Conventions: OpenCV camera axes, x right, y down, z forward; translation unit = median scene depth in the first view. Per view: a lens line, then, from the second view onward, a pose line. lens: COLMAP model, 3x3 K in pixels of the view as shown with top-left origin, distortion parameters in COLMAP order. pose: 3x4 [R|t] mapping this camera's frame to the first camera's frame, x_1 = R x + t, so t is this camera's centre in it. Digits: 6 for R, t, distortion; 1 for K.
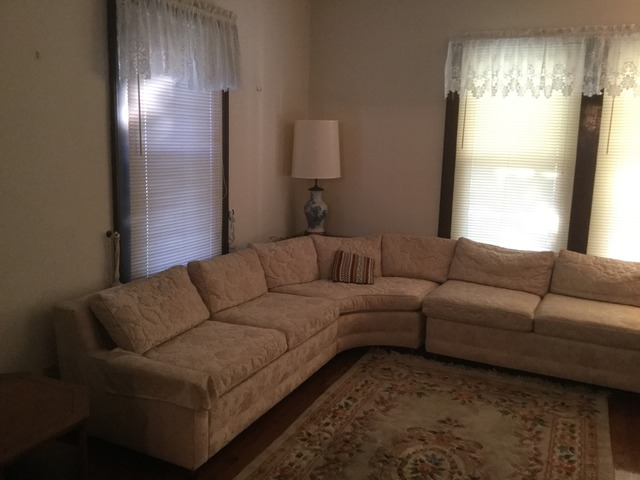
lens RADIAL K [[569.6, 0, 320.0], [0, 569.6, 240.0], [0, 0, 1]] dist [0.093251, -0.171381]
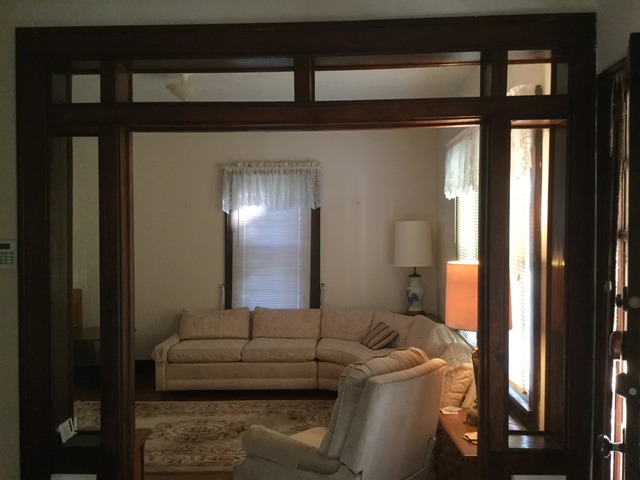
lens RADIAL K [[569.6, 0, 320.0], [0, 569.6, 240.0], [0, 0, 1]] dist [0.093251, -0.171381]
pose [[0.416777, -0.006043, -0.908989, 1.334957], [-0.140709, 0.987496, -0.071081, -0.062284], [0.898052, 0.157527, 0.410715, 0.378936]]
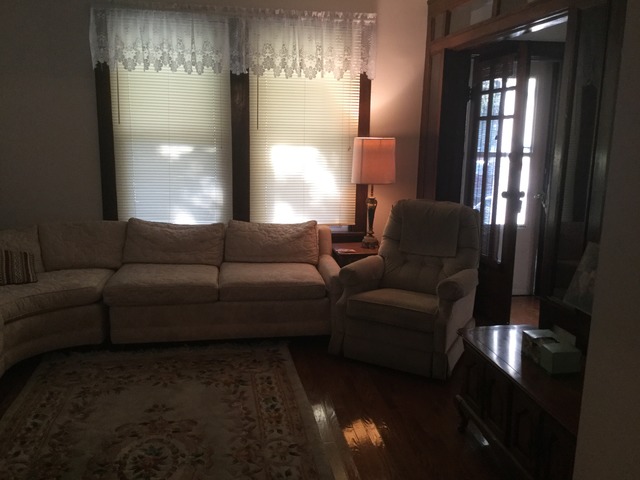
lens RADIAL K [[569.6, 0, 320.0], [0, 569.6, 240.0], [0, 0, 1]] dist [0.093251, -0.171381]
pose [[0.809203, -0.120706, 0.574996, -0.060540], [0.102744, 0.992660, 0.063791, 0.003285], [-0.578475, 0.007457, 0.815666, 0.047926]]
